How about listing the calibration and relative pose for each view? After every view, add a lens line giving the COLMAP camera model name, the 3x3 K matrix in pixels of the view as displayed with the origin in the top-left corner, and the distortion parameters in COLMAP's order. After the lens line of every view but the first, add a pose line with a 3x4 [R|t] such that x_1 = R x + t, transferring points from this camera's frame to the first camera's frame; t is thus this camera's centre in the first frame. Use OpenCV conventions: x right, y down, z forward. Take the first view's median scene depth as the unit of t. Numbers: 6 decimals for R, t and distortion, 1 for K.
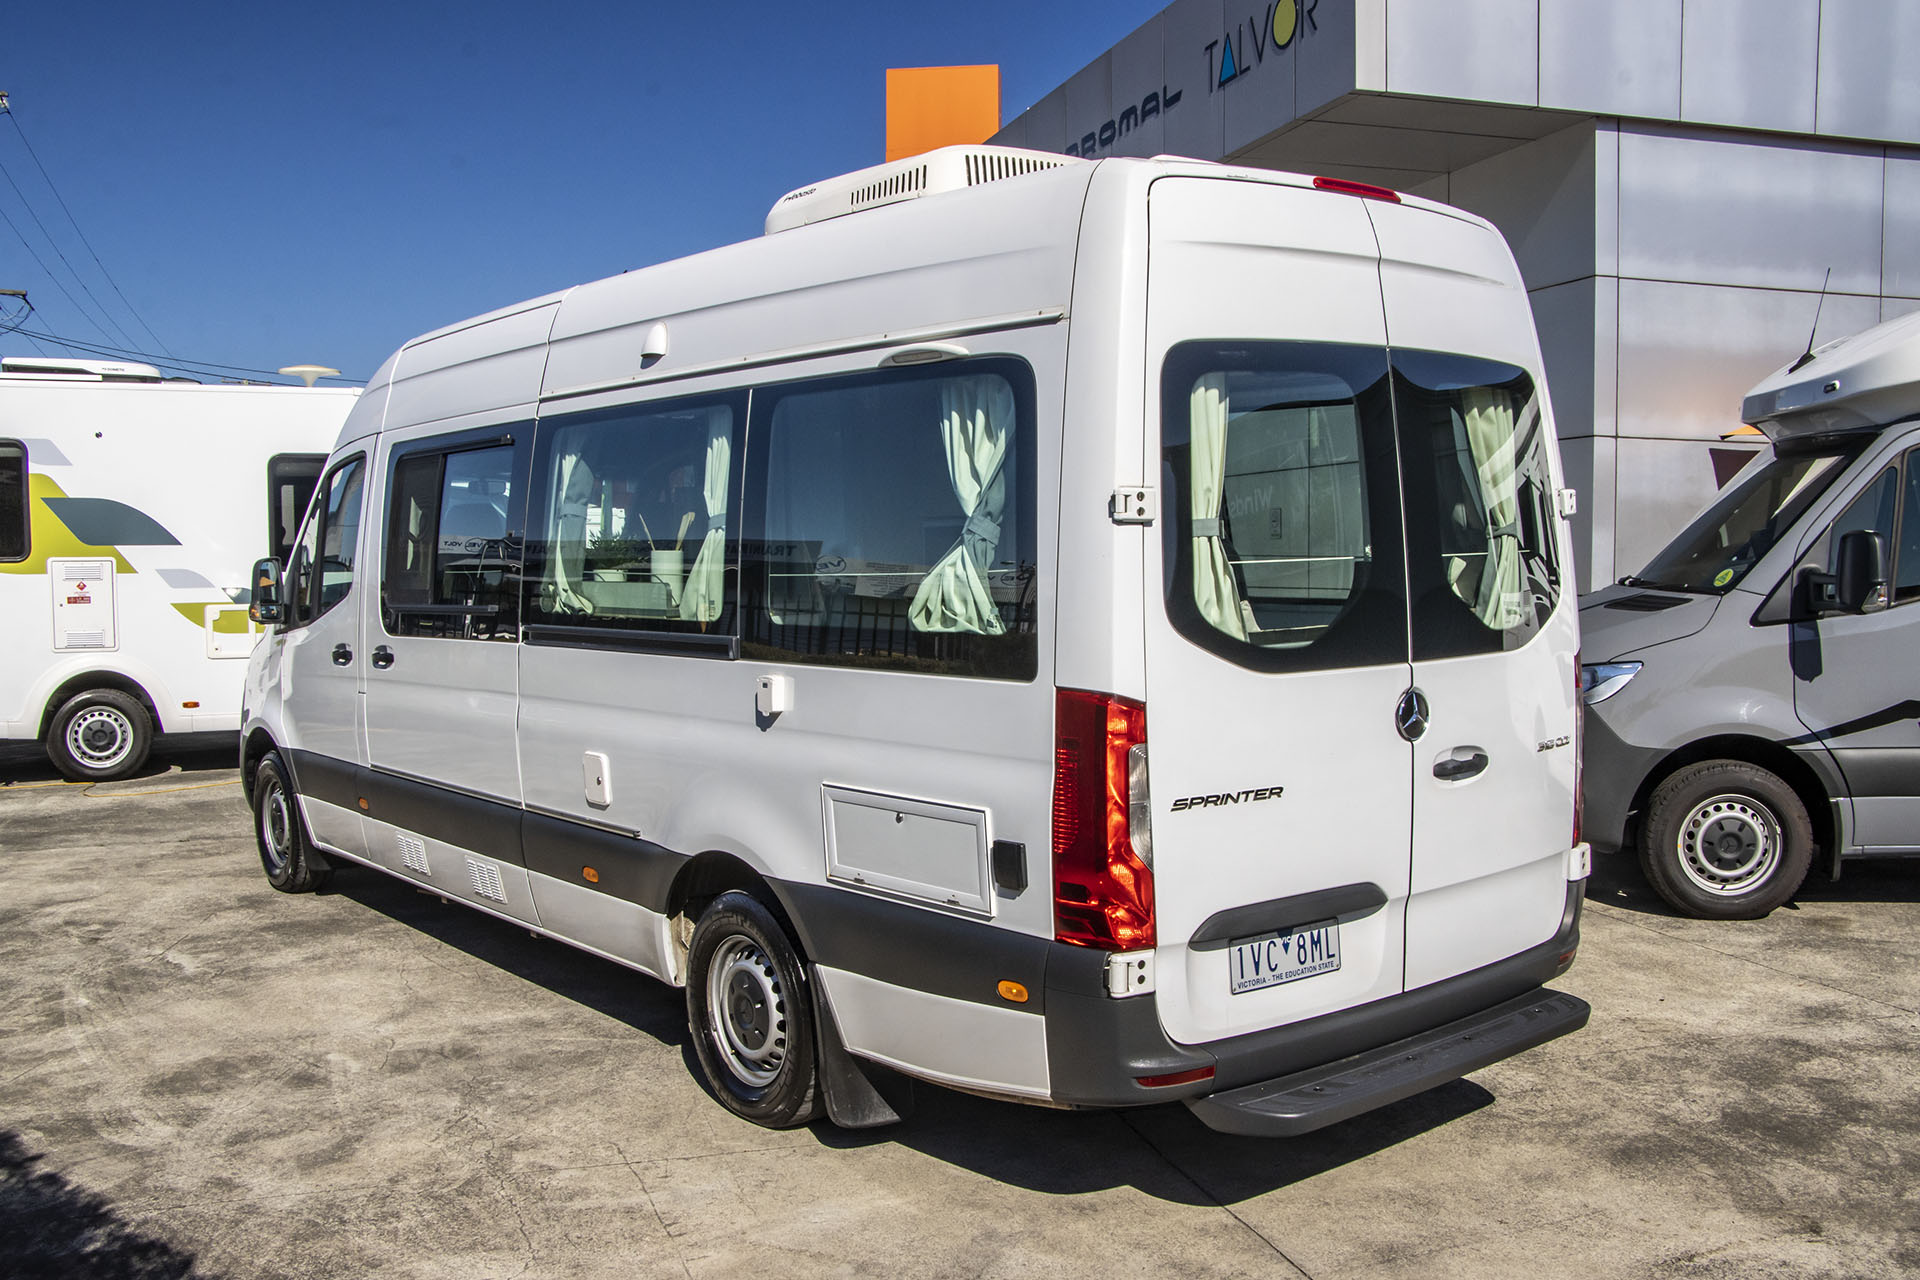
lens RADIAL K [[1829.2, 0, 961.5], [0, 1829.2, 689.1], [0, 0, 1]] dist [-0.216084, 0.278677]
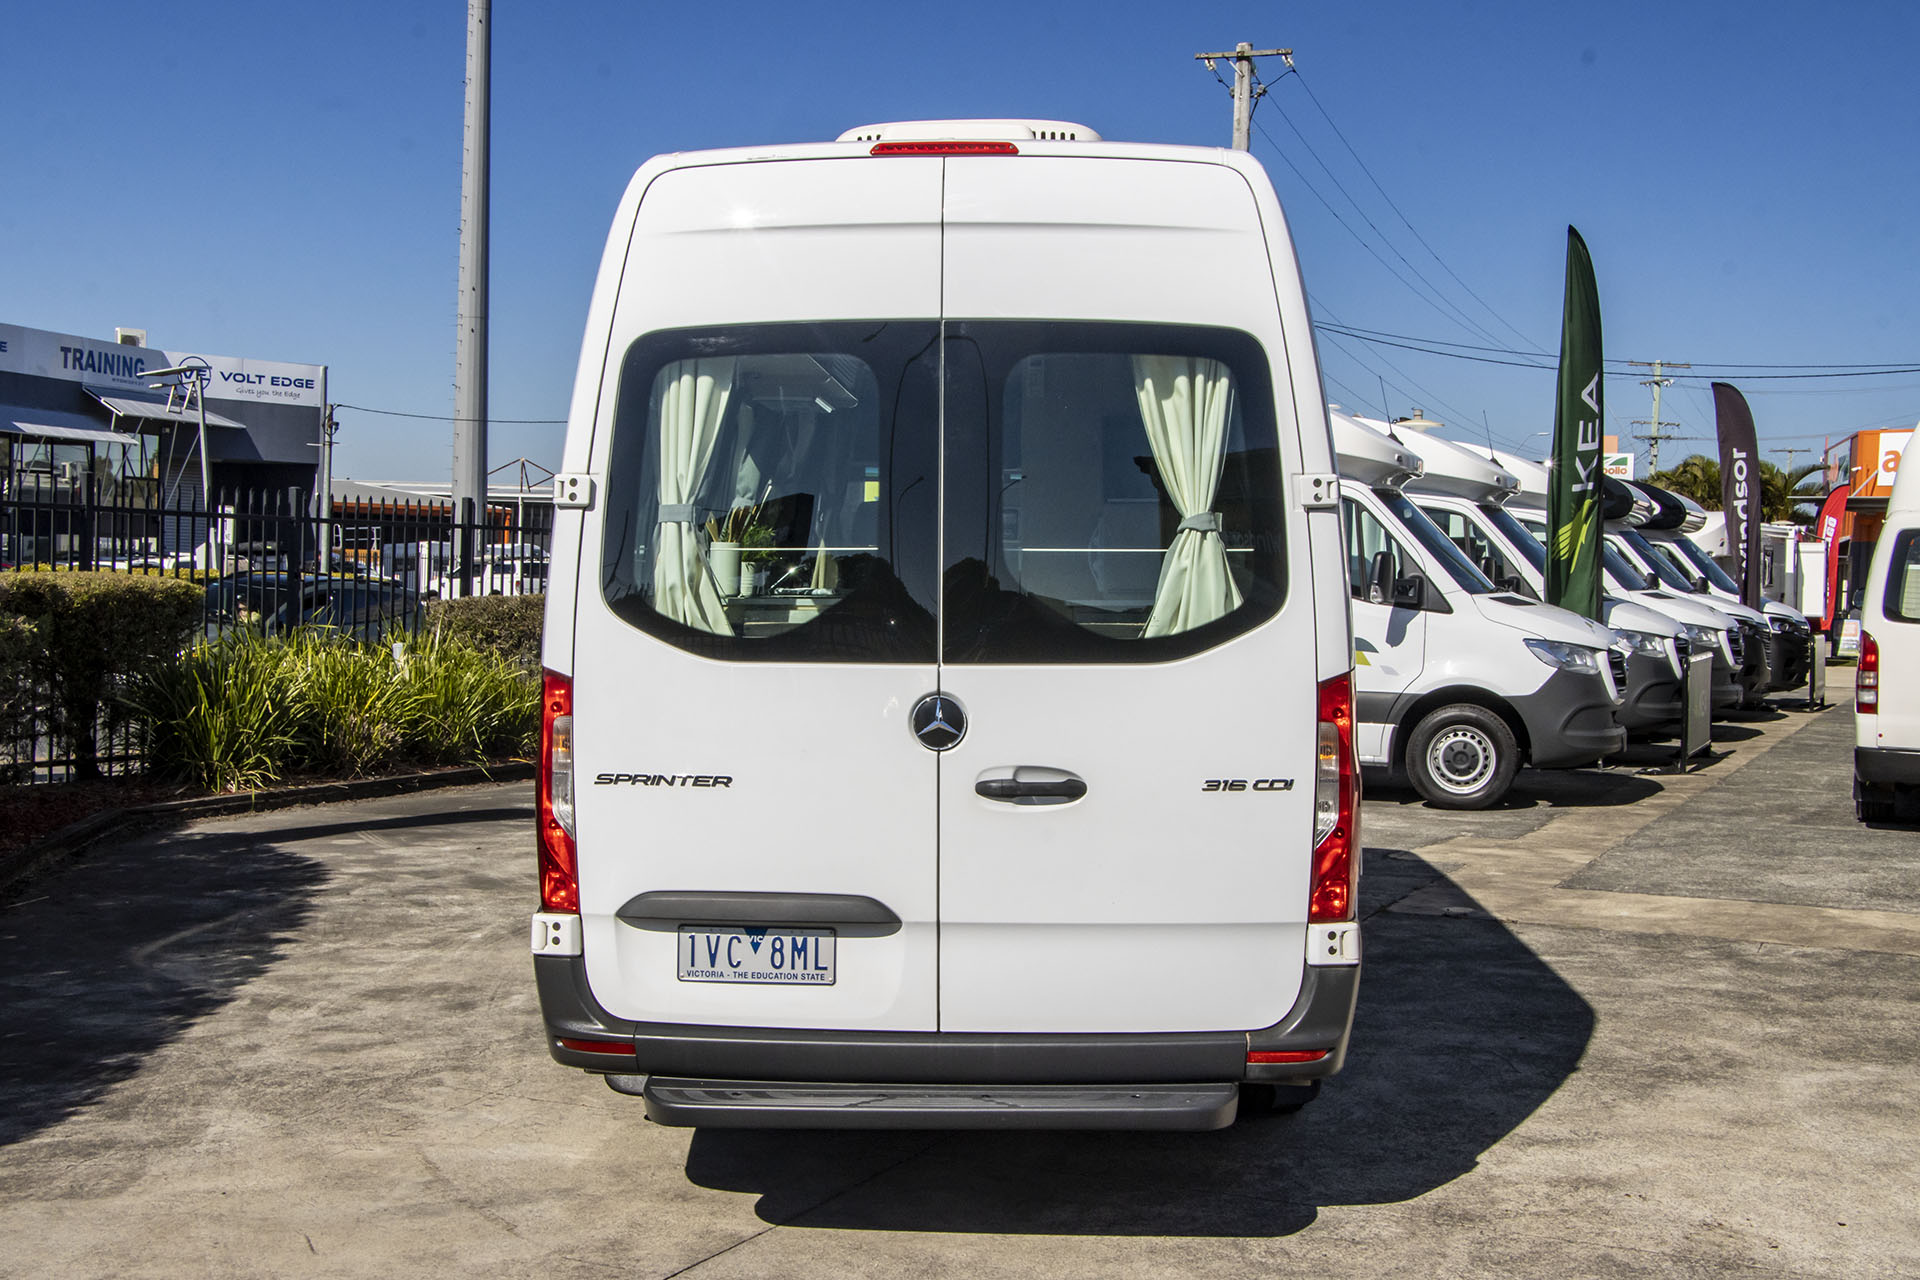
lens RADIAL K [[2252.6, 0, 960.0], [0, 2252.6, 640.0], [0, 0, 1]] dist [-0.029551, 0.243100]
pose [[0.730071, 0.049802, -0.681554, 1.003957], [-0.077656, 0.996927, -0.010338, -0.015773], [0.678944, 0.060474, 0.731695, 0.171915]]
